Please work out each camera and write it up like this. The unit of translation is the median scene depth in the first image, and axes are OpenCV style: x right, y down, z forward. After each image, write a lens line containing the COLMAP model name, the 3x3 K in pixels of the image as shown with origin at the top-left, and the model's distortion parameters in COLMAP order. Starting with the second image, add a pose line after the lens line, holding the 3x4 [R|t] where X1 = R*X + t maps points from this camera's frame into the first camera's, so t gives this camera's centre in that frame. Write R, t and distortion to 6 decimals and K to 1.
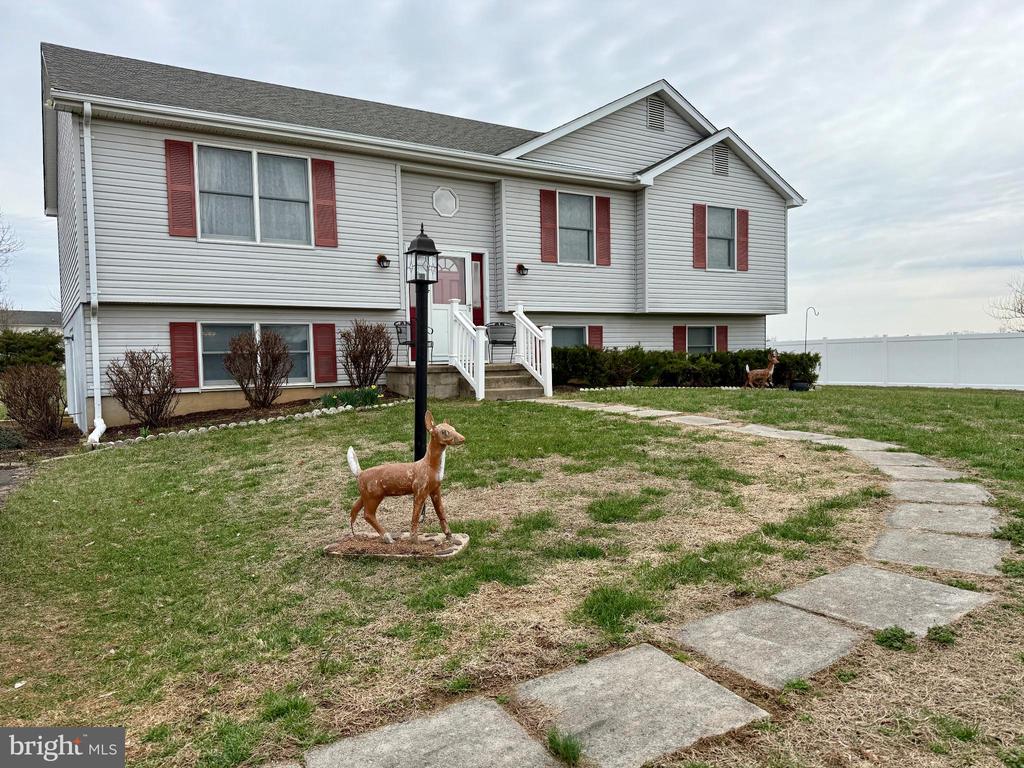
lens RADIAL K [[725.5, 0, 512.0], [0, 725.5, 384.0], [0, 0, 1]] dist [0.163972, -0.324906]
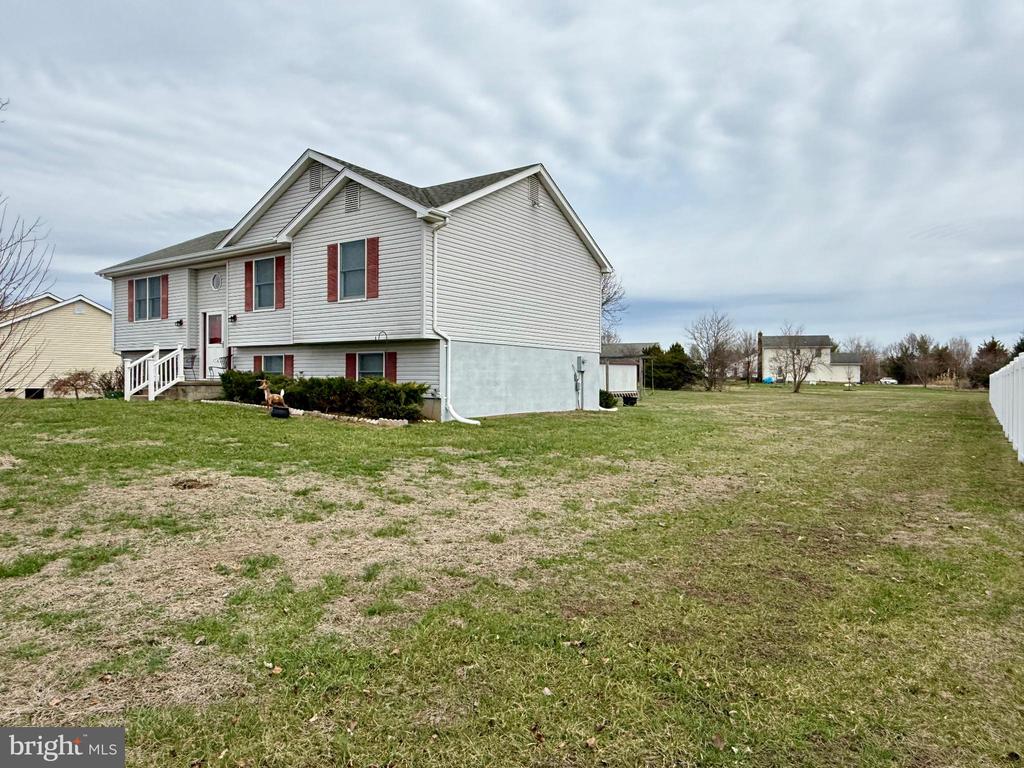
lens RADIAL K [[675.7, 0, 512.0], [0, 675.7, 384.0], [0, 0, 1]] dist [-0.000502, -0.001366]
pose [[0.384366, 0.030788, -0.922667, 1.501792], [-0.048127, 0.998753, 0.013278, -0.069887], [0.921926, 0.039302, 0.385368, 0.998228]]
